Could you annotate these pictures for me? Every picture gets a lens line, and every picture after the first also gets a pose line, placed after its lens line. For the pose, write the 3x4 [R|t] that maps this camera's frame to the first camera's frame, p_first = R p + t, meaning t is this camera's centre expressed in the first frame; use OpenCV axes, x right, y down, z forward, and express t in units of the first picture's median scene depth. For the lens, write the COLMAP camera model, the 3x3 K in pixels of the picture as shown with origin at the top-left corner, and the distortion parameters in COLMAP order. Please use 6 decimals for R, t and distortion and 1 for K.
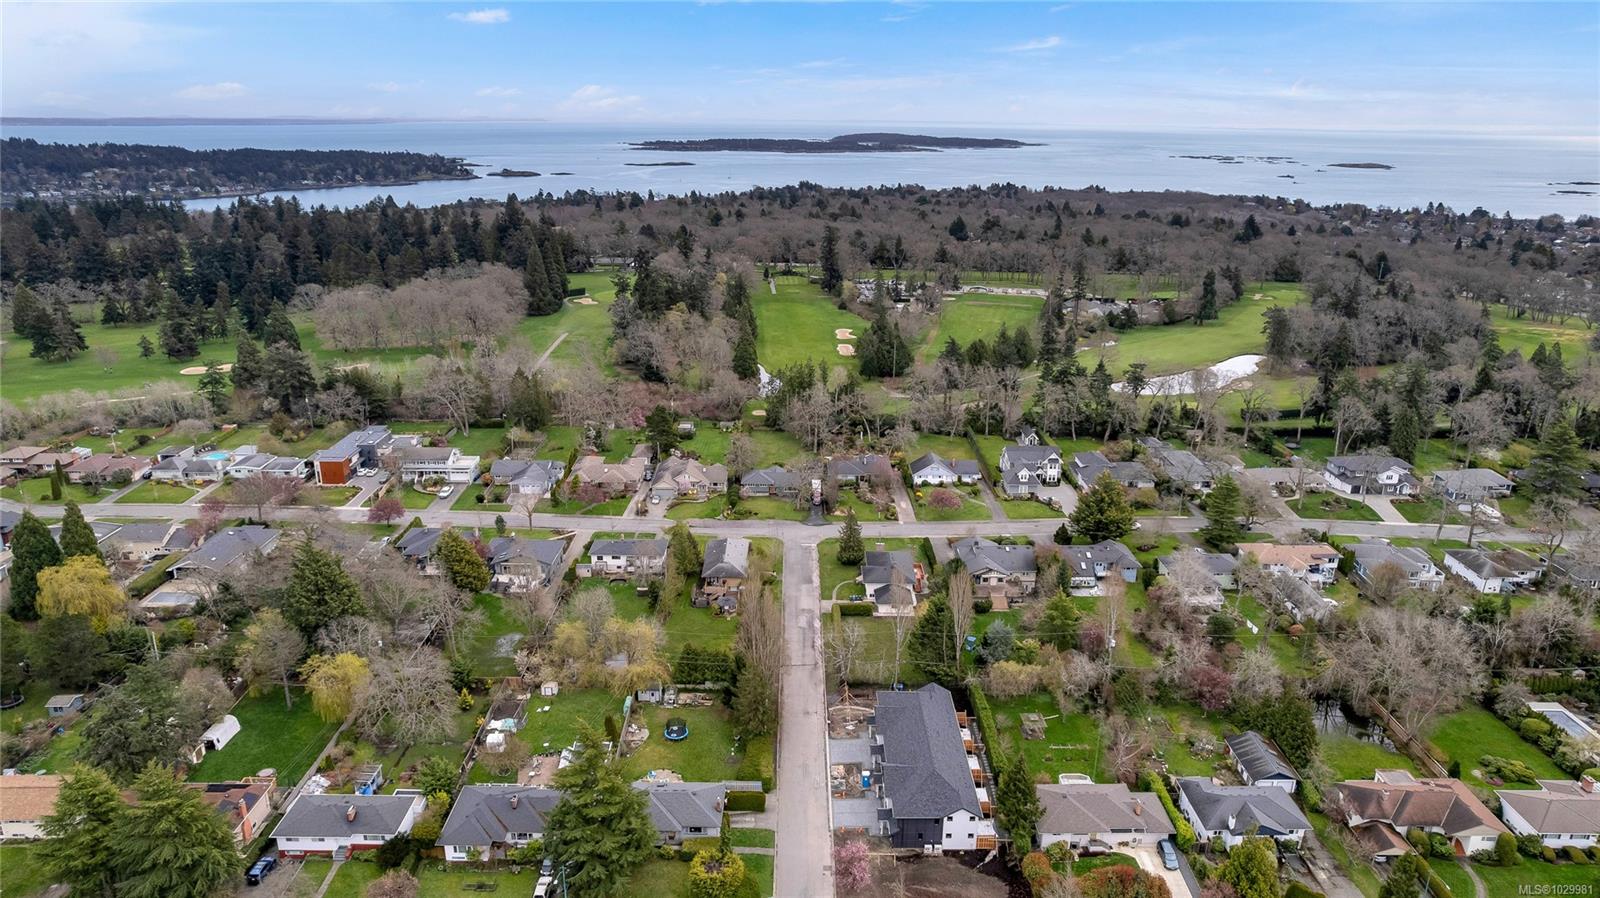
lens RADIAL K [[1035.9, 0, 800.0], [0, 1035.9, 449.0], [0, 0, 1]] dist [-0.074750, 0.069341]
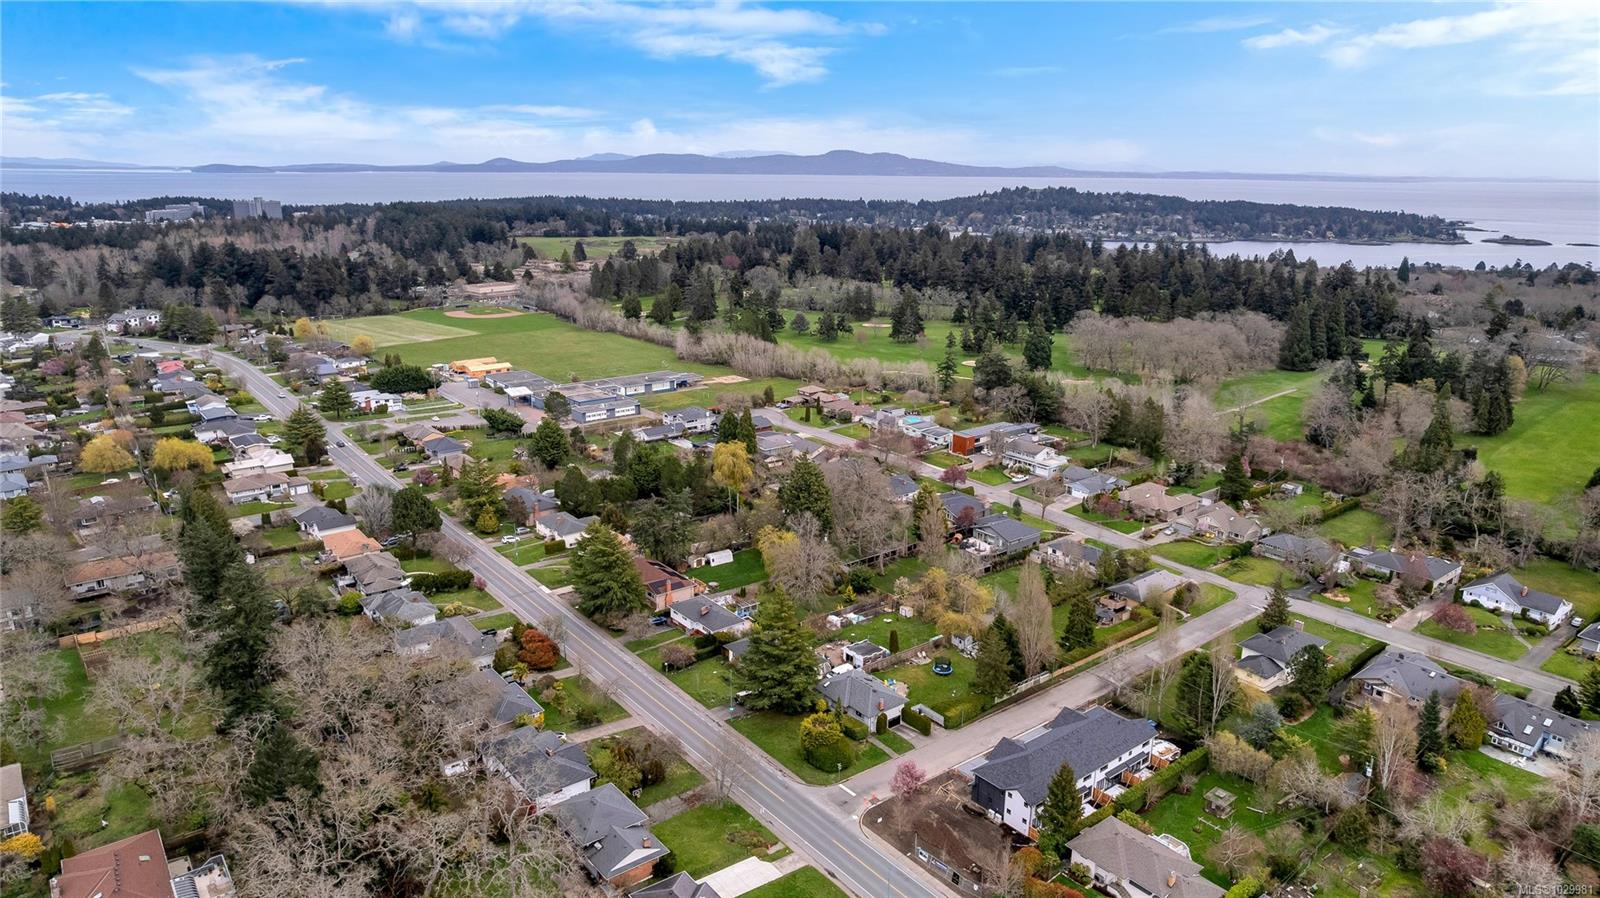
lens RADIAL K [[1035.9, 0, 800.0], [0, 1035.9, 449.0], [0, 0, 1]] dist [-0.074750, 0.069341]
pose [[0.616293, 0.208808, -0.759330, 0.390002], [-0.247529, 0.966702, 0.064932, -0.006109], [0.747605, 0.147939, 0.647457, 0.035649]]
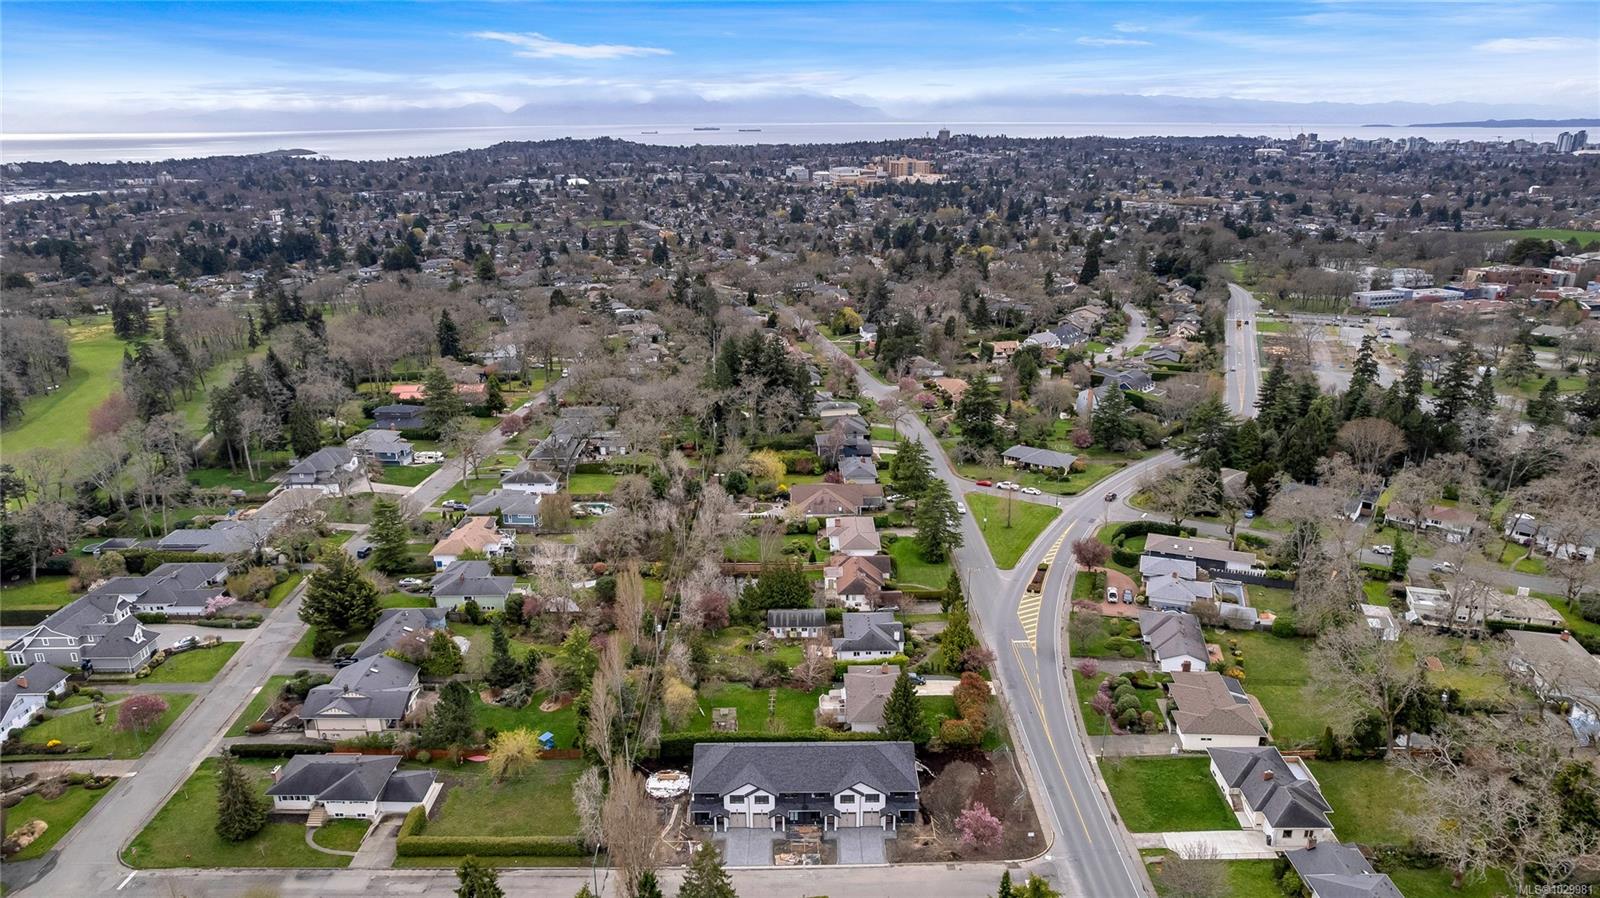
lens RADIAL K [[1035.9, 0, 800.0], [0, 1035.9, 449.0], [0, 0, 1]] dist [-0.074750, 0.069341]
pose [[-0.001487, -0.317467, 0.948268, -0.397611], [0.314662, 0.899952, 0.301785, -0.154201], [-0.949203, 0.298833, 0.098557, 0.463283]]
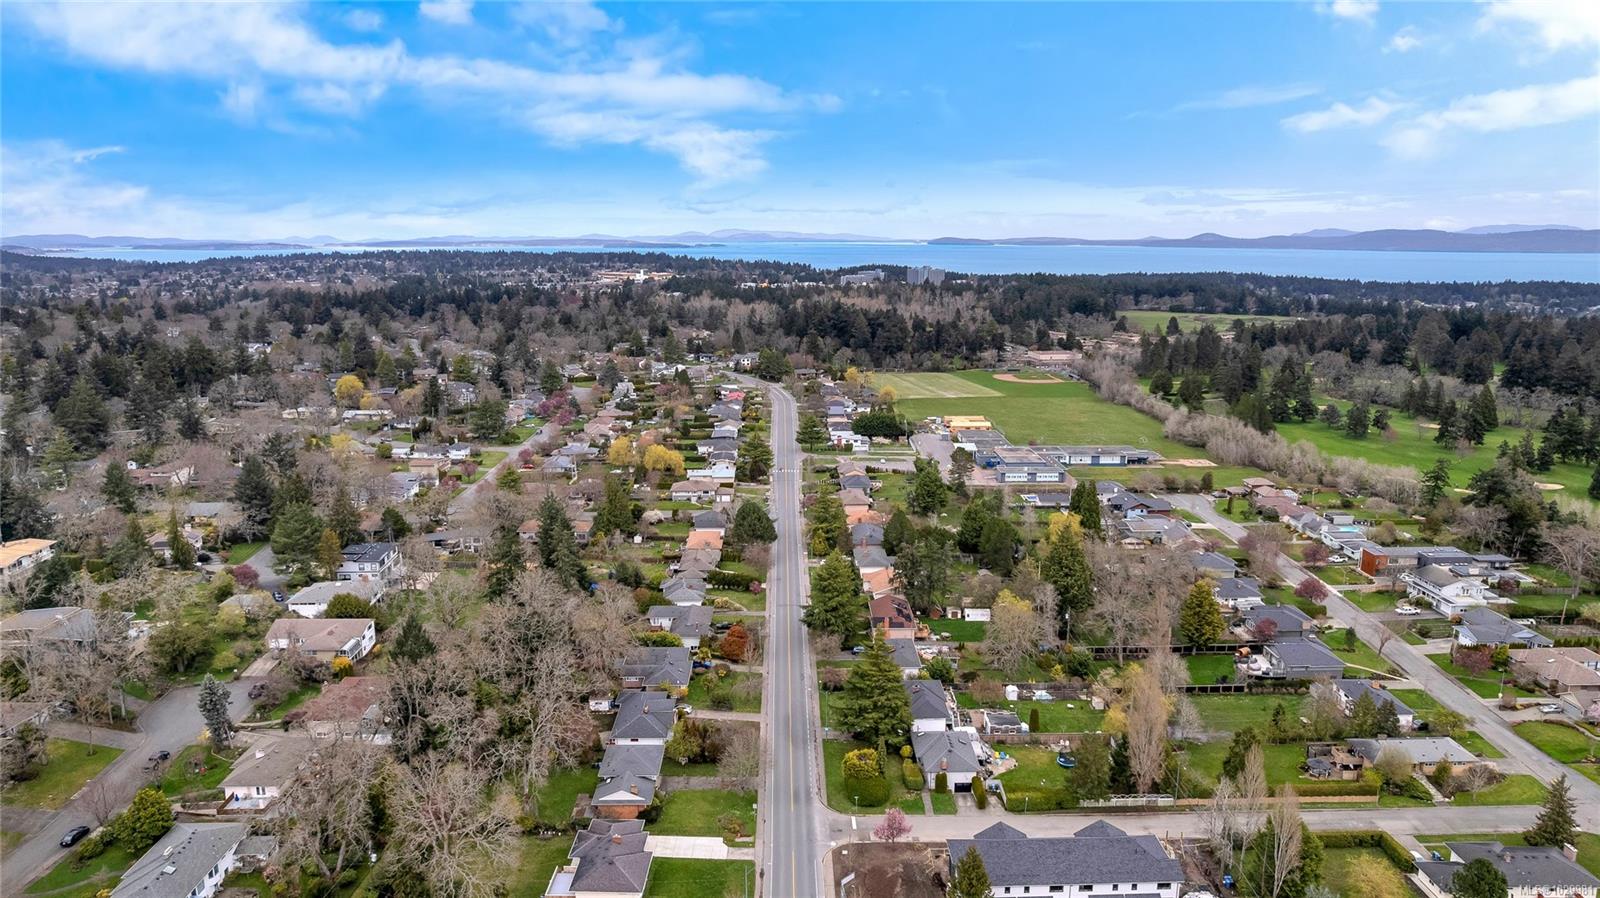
lens RADIAL K [[1035.9, 0, 800.0], [0, 1035.9, 449.0], [0, 0, 1]] dist [-0.074750, 0.069341]
pose [[0.014687, 0.195390, -0.980616, 0.564506], [-0.308391, 0.933795, 0.181442, -0.099278], [0.951146, 0.299749, 0.073971, 0.324255]]
